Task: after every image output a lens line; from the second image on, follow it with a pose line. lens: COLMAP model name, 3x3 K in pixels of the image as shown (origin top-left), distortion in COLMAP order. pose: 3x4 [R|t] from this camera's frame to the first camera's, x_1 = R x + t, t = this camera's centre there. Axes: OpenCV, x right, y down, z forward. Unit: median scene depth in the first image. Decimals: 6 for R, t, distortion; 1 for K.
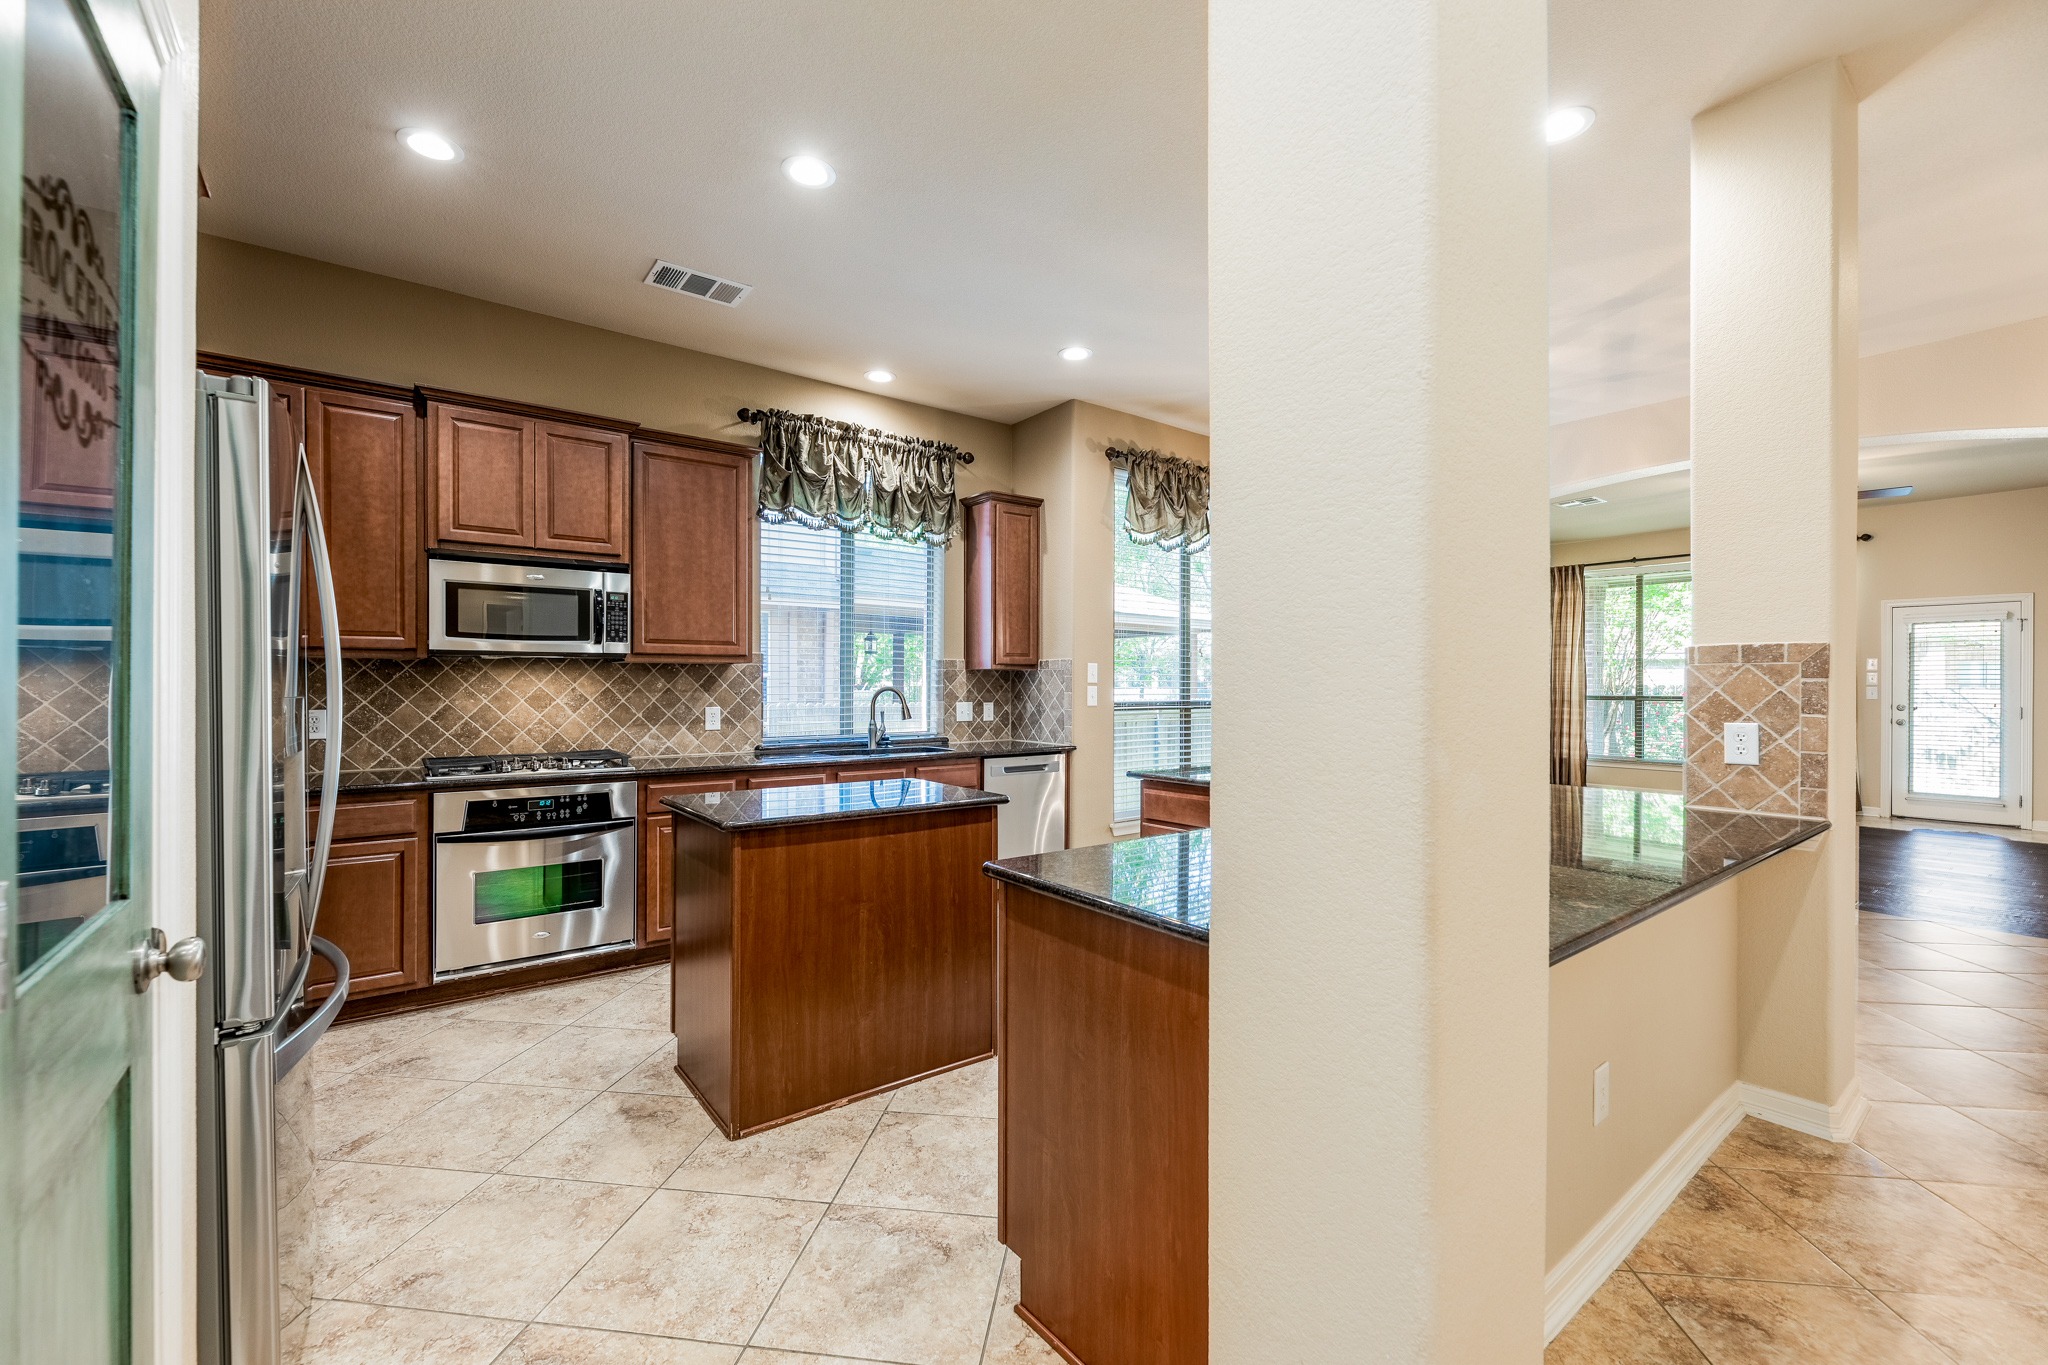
lens RADIAL K [[876.4, 0, 1024.0], [0, 876.4, 682.5], [0, 0, 1]] dist [0.003546, 0.000462]
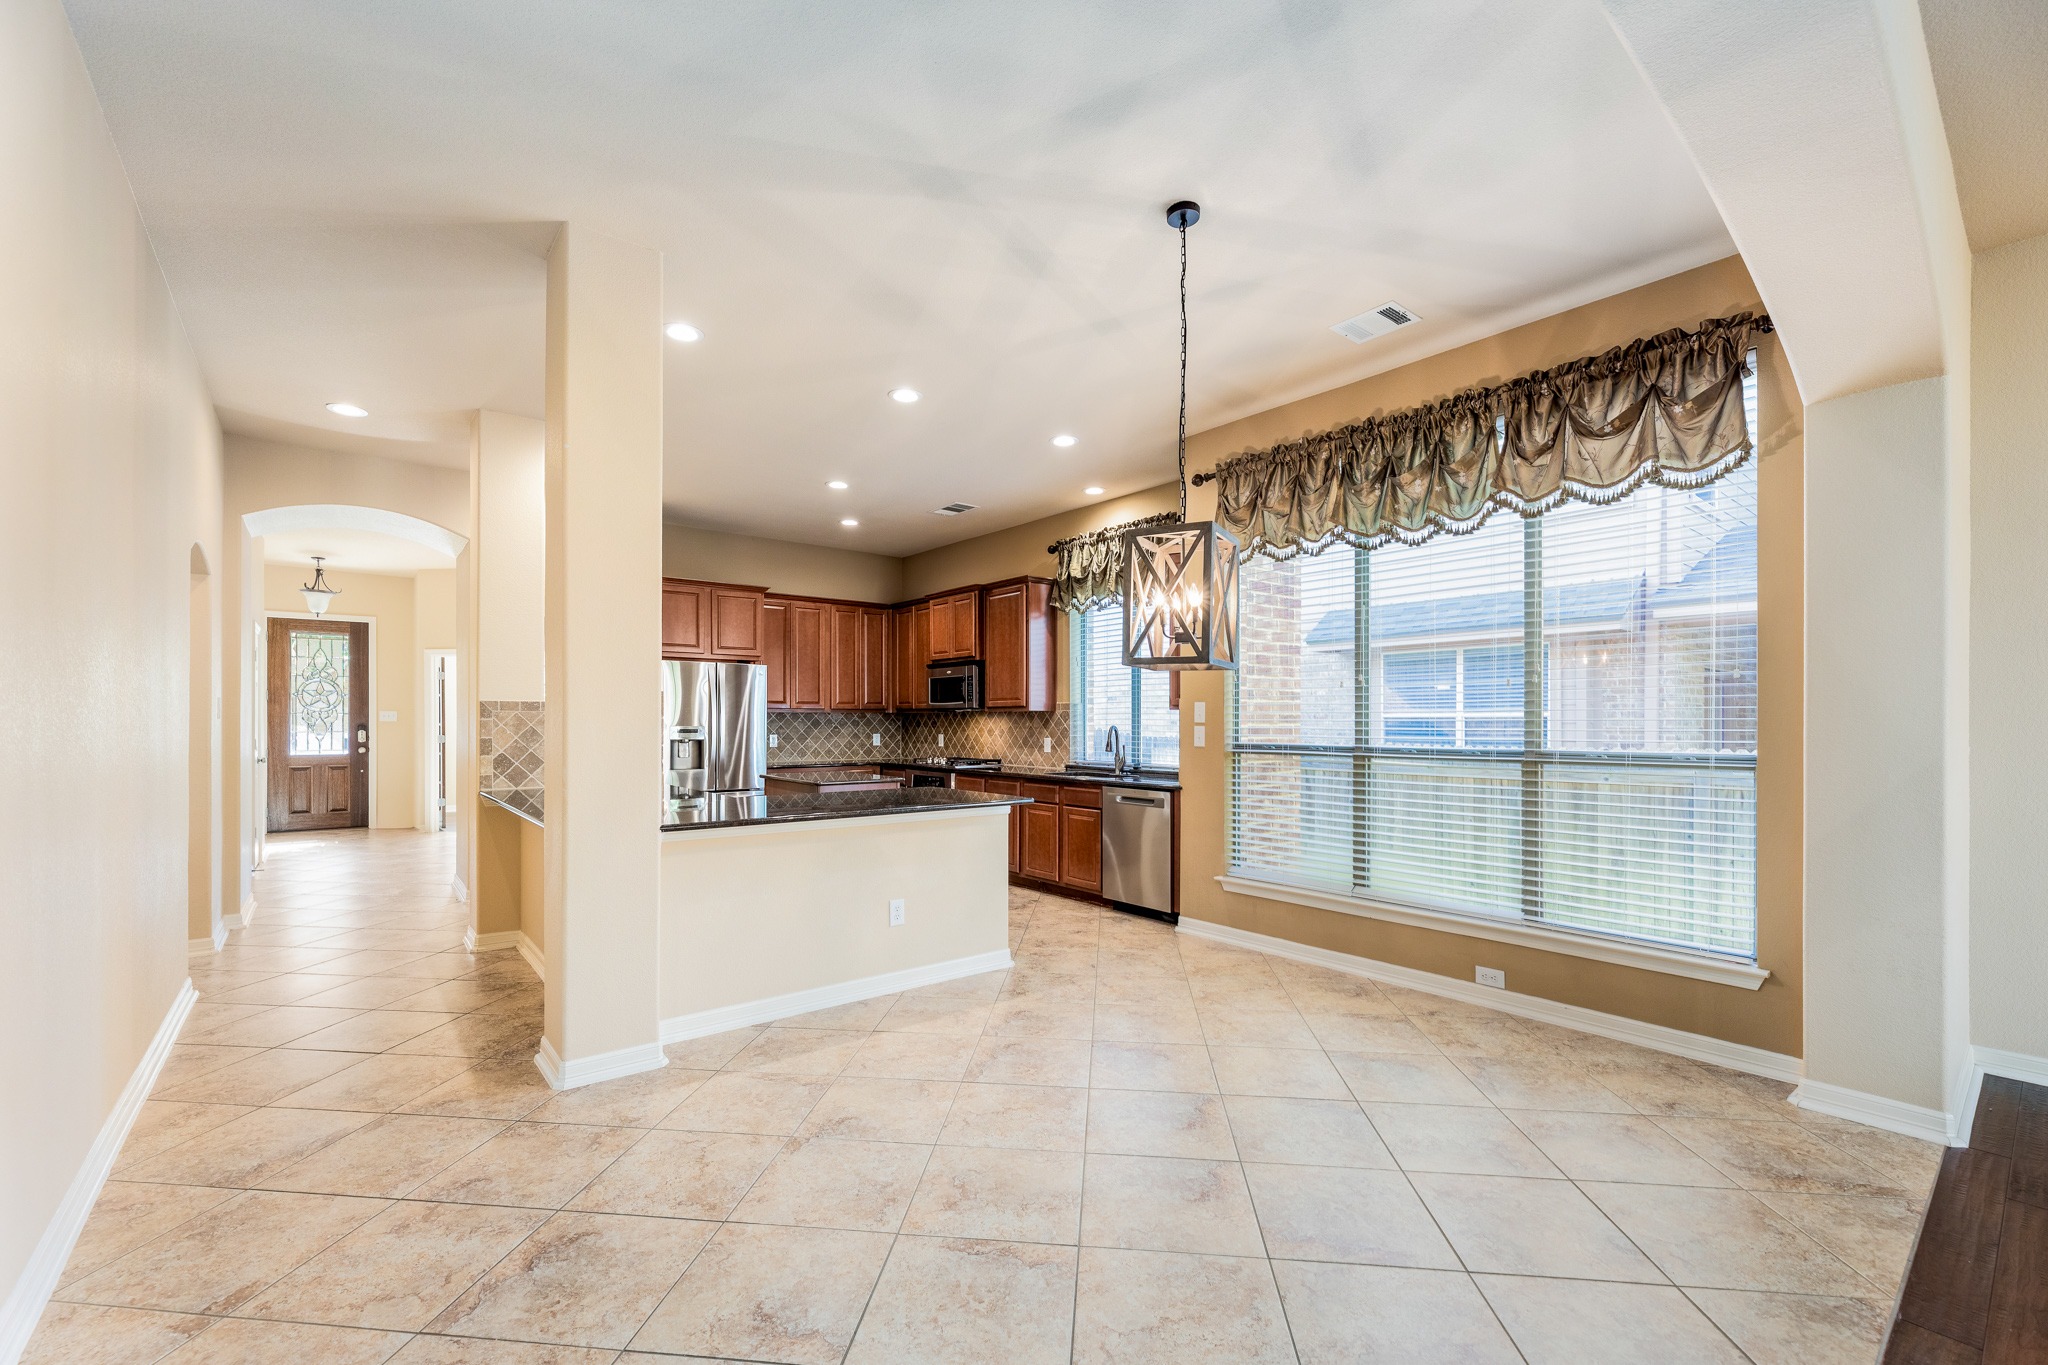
lens RADIAL K [[847.2, 0, 1020.9], [0, 847.2, 720.8], [0, 0, 1]] dist [-0.000020, -0.000108]
pose [[0.010241, -0.004555, -0.999937, 1.135549], [-0.000333, 0.999990, -0.004558, 0.003219], [0.999948, 0.000380, 0.010239, 0.897517]]
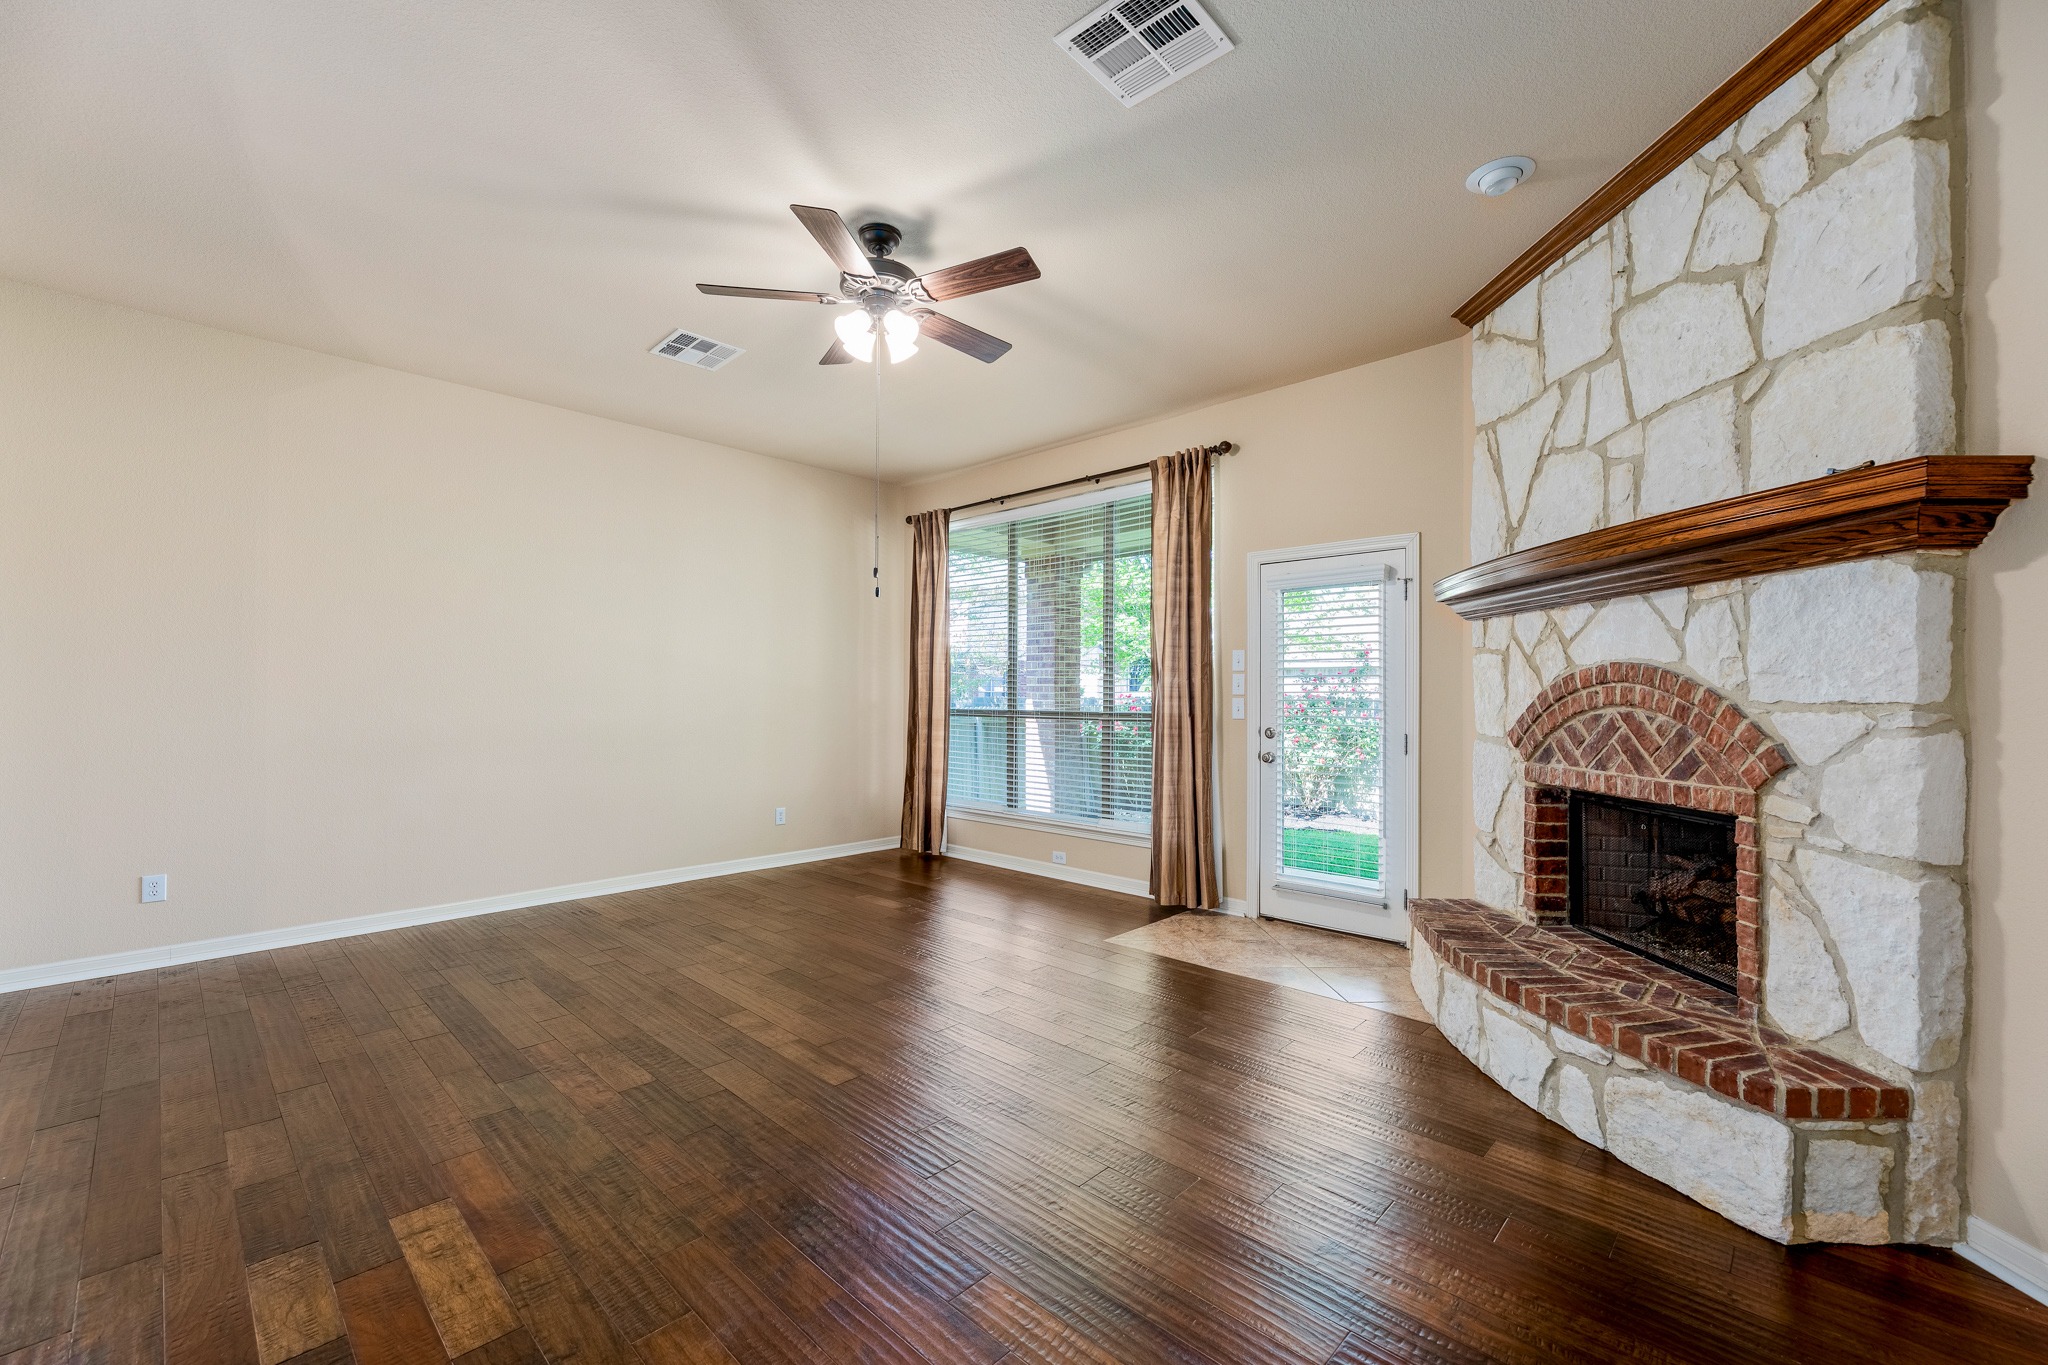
lens RADIAL K [[832.6, 0, 1024.0], [0, 832.6, 682.5], [0, 0, 1]] dist [-0.000344, -0.000129]
pose [[0.990014, 0.004152, 0.140907, 1.302188], [-0.002445, 0.999922, -0.012283, 0.002967], [-0.140947, 0.011815, 0.989947, 0.807733]]
